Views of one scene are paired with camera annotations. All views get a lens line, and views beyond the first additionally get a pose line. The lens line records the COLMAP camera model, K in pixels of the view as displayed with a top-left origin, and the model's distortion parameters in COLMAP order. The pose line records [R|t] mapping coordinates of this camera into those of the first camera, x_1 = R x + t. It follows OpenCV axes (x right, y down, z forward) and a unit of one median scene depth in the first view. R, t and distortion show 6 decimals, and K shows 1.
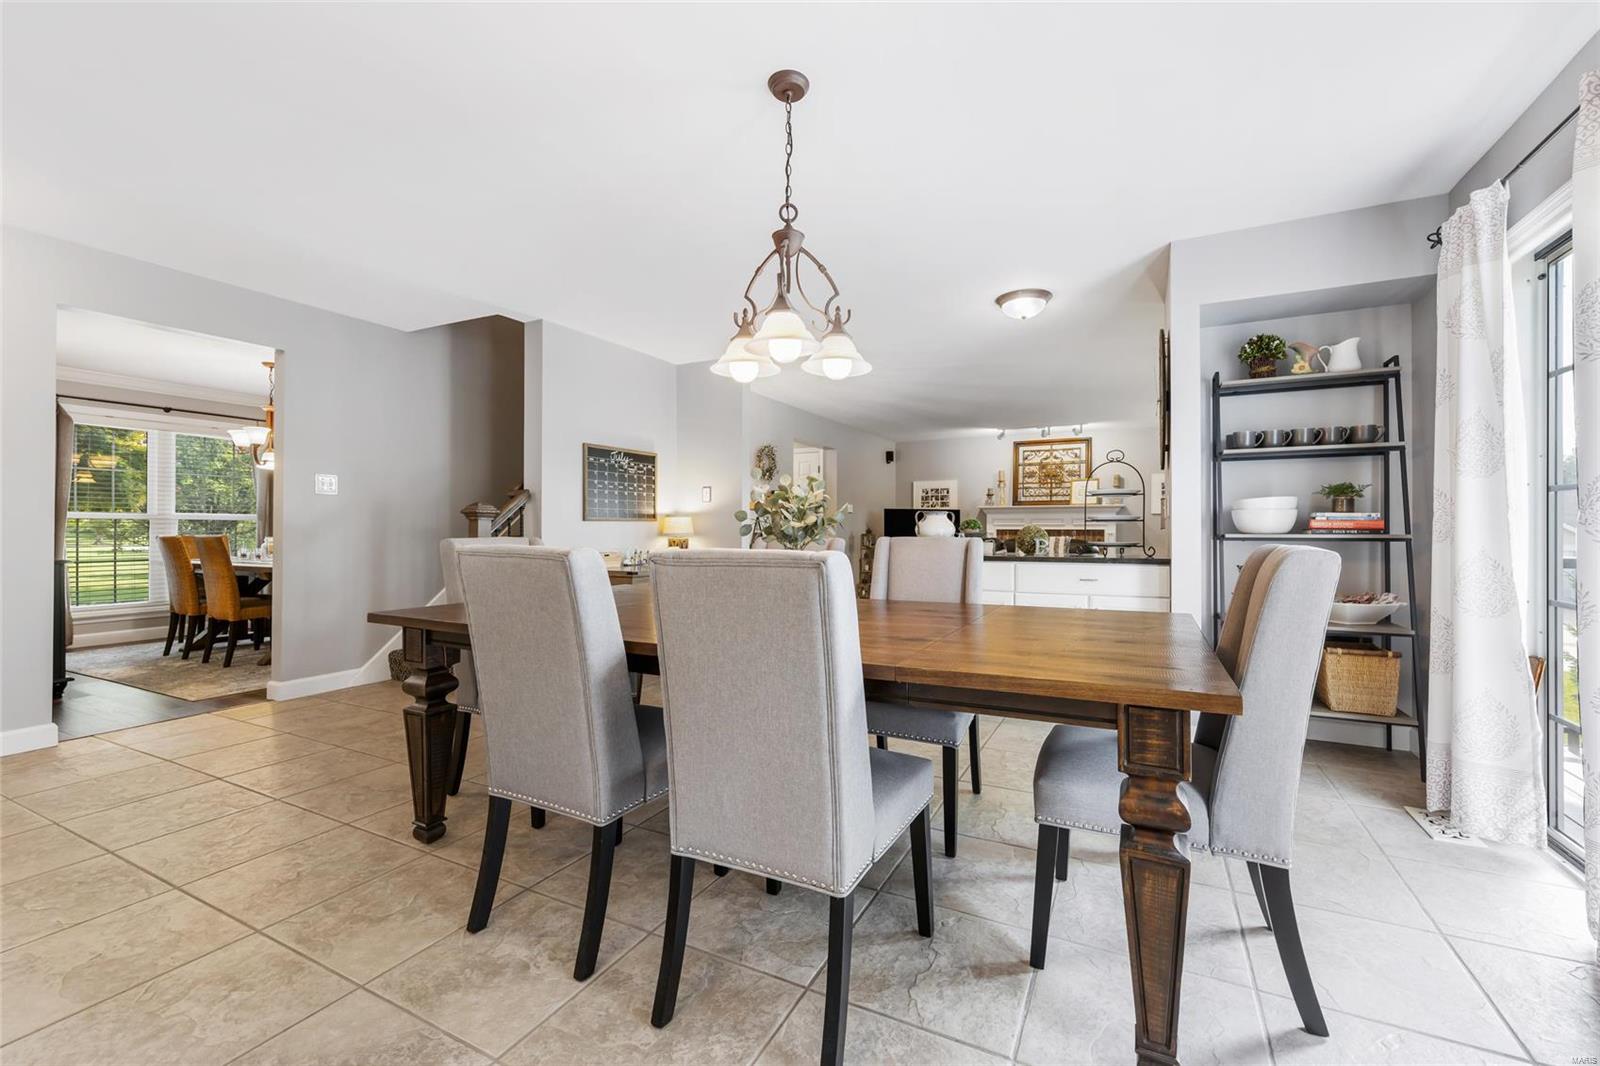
lens RADIAL K [[662.7, 0, 805.2], [0, 662.7, 527.9], [0, 0, 1]] dist [0.007530, -0.001185]
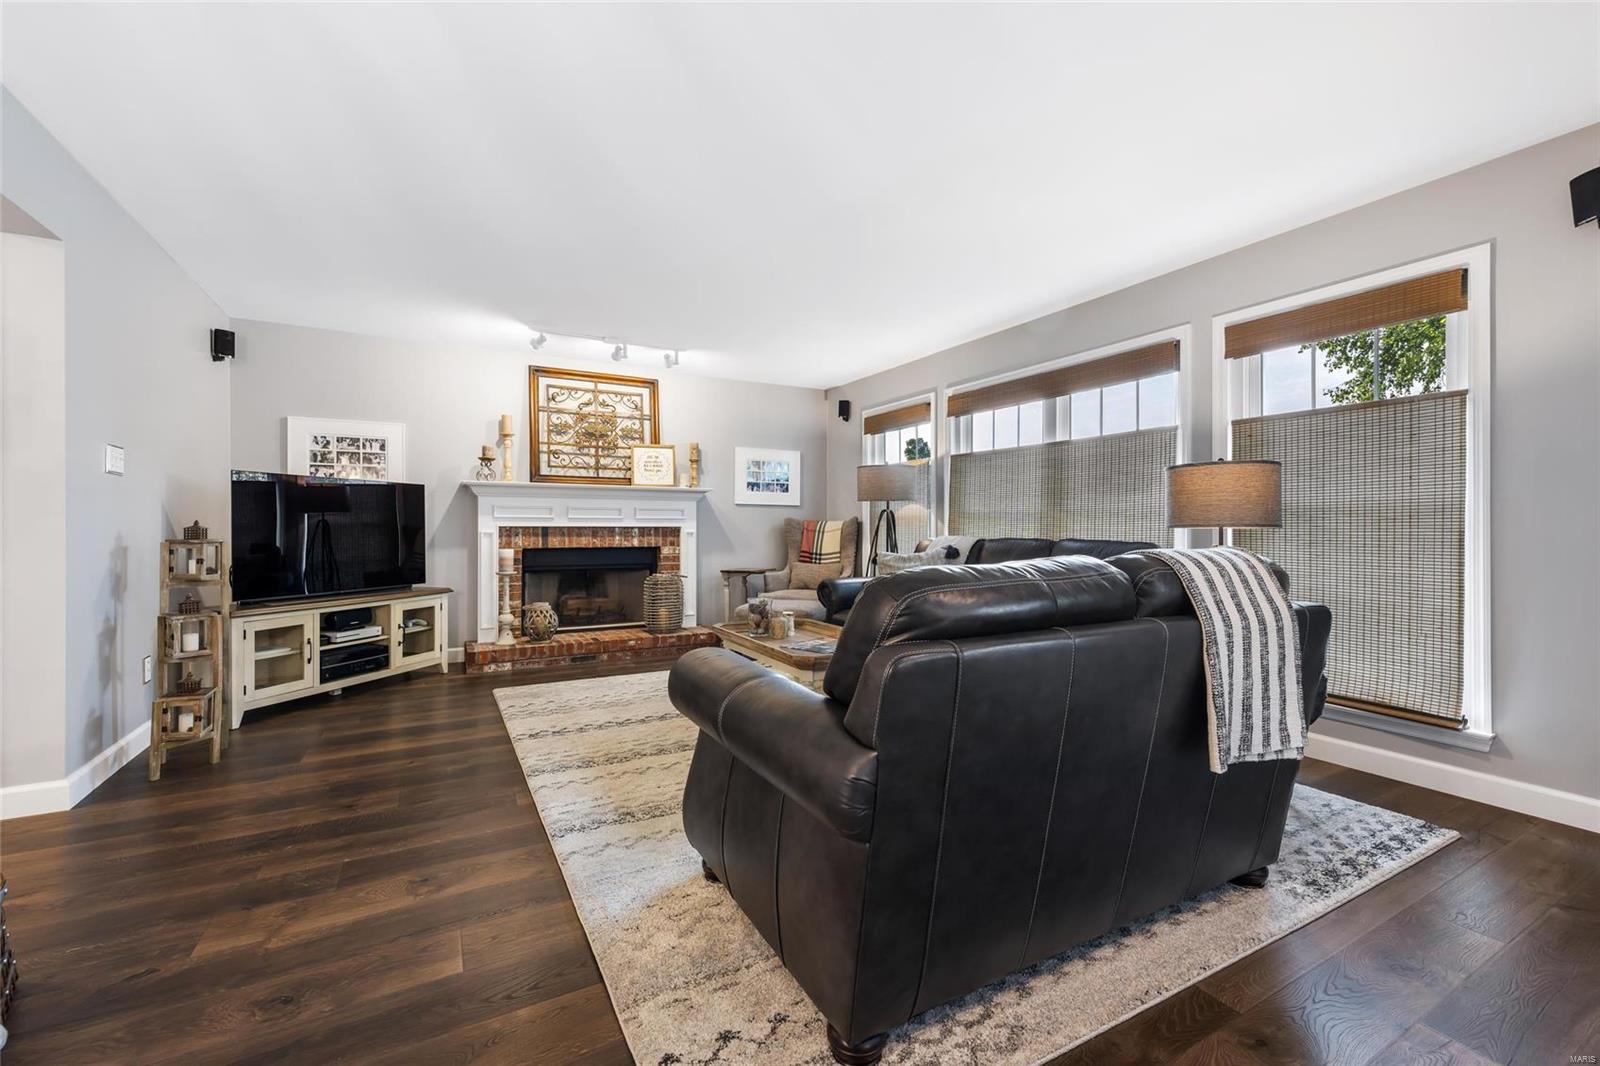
lens RADIAL K [[662.7, 0, 807.7], [0, 662.7, 527.0], [0, 0, 1]] dist [0.007530, -0.001185]
pose [[0.552516, 0.000371, 0.833502, -0.023079], [-0.003388, 0.999993, 0.001800, 0.001855], [-0.833495, -0.003818, 0.552514, 0.906391]]
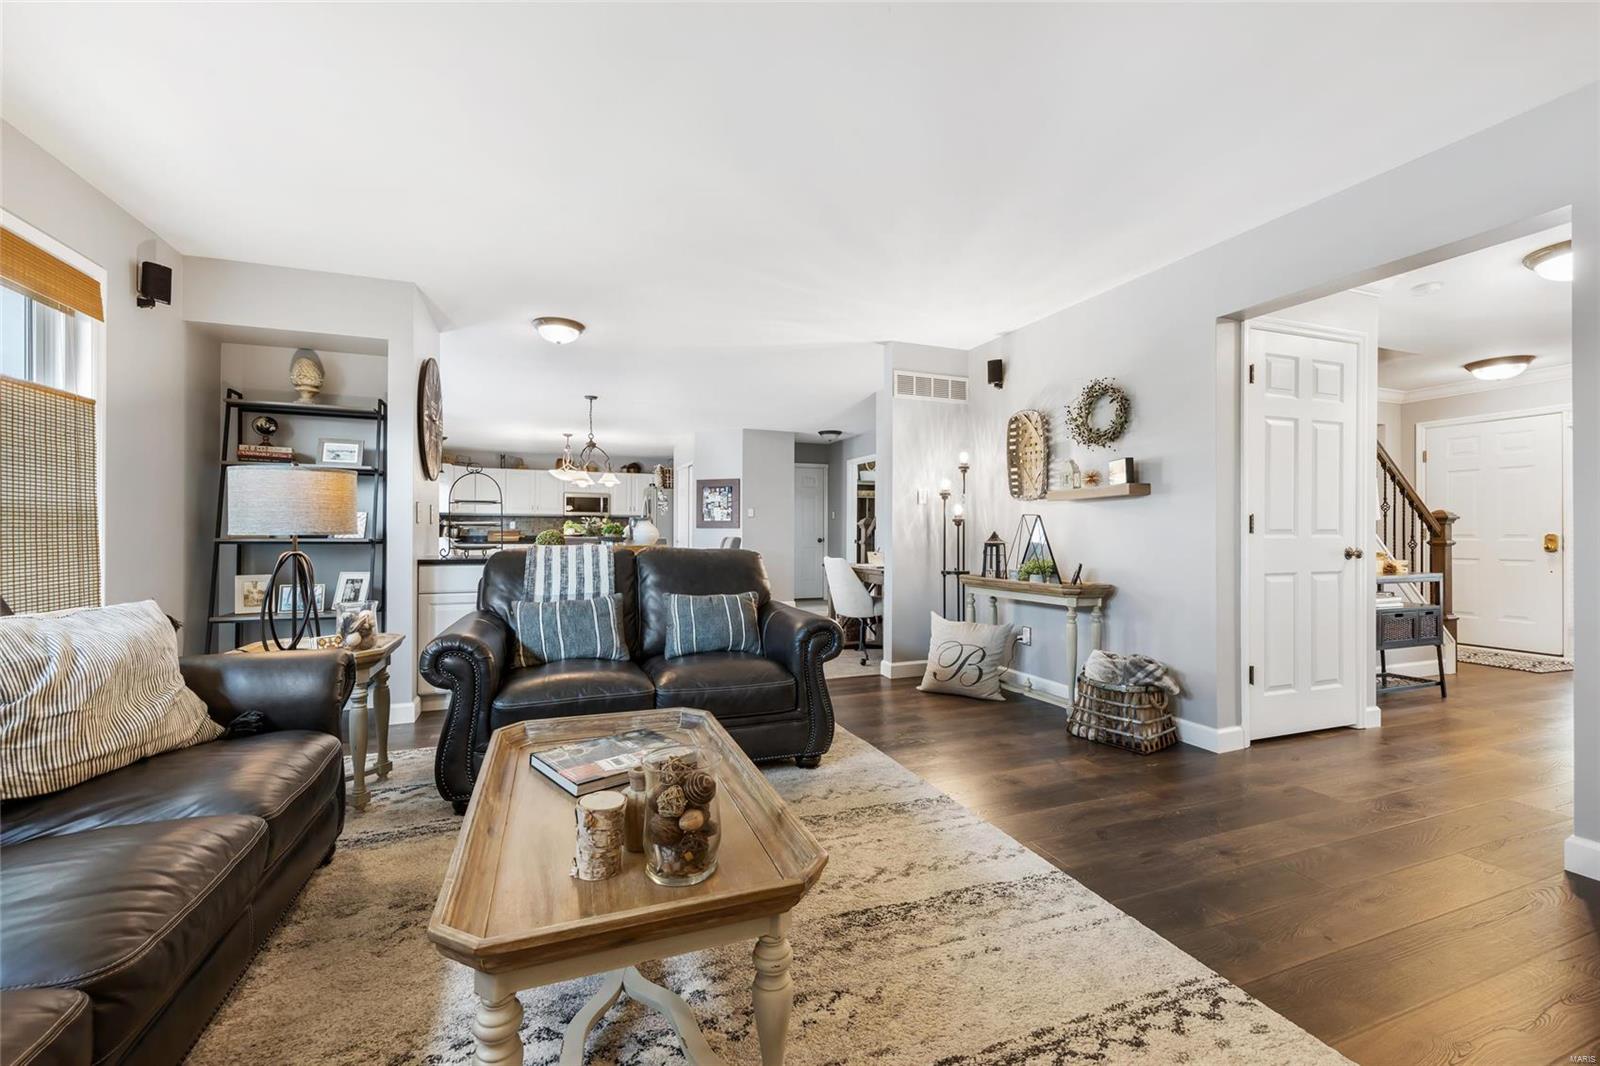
lens RADIAL K [[662.7, 0, 814.9], [0, 662.7, 532.1], [0, 0, 1]] dist [0.007530, -0.001185]
pose [[-0.655235, -0.003397, -0.755417, 0.649098], [-0.001244, 0.999993, -0.003418, 0.001468], [0.755424, -0.001299, -0.655235, 1.494512]]
